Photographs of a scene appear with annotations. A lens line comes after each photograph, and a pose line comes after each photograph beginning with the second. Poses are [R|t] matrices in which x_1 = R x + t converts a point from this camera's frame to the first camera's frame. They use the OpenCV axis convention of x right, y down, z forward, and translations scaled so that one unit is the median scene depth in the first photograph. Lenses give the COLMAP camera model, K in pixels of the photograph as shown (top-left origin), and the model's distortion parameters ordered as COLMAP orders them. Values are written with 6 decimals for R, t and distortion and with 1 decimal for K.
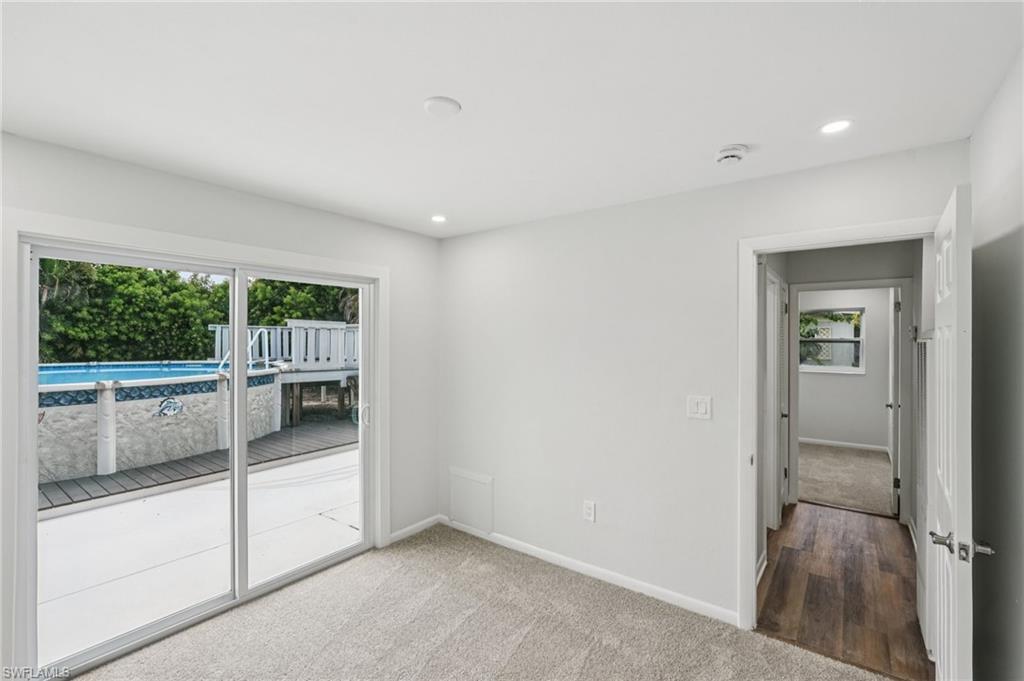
lens RADIAL K [[449.6, 0, 522.9], [0, 449.6, 342.2], [0, 0, 1]] dist [-0.013977, 0.006163]
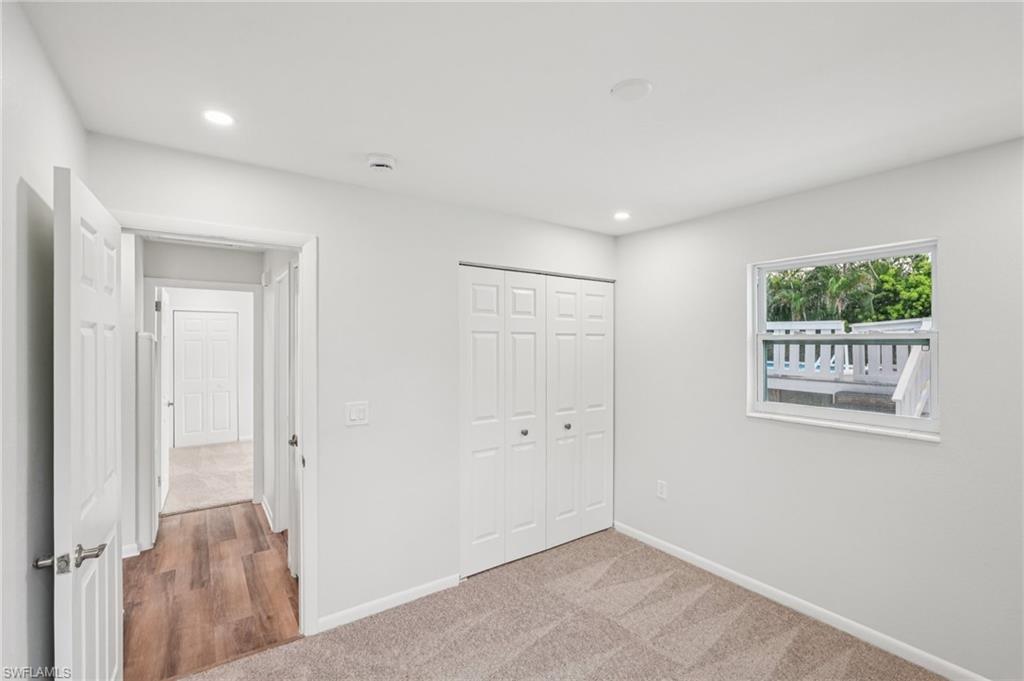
lens RADIAL K [[449.6, 0, 507.9], [0, 449.6, 345.8], [0, 0, 1]] dist [-0.013977, 0.006163]
pose [[-0.324818, -0.001686, -0.945775, 1.532501], [-0.003196, 0.999995, -0.000685, 0.009082], [0.945771, 0.002800, -0.324822, 2.067929]]
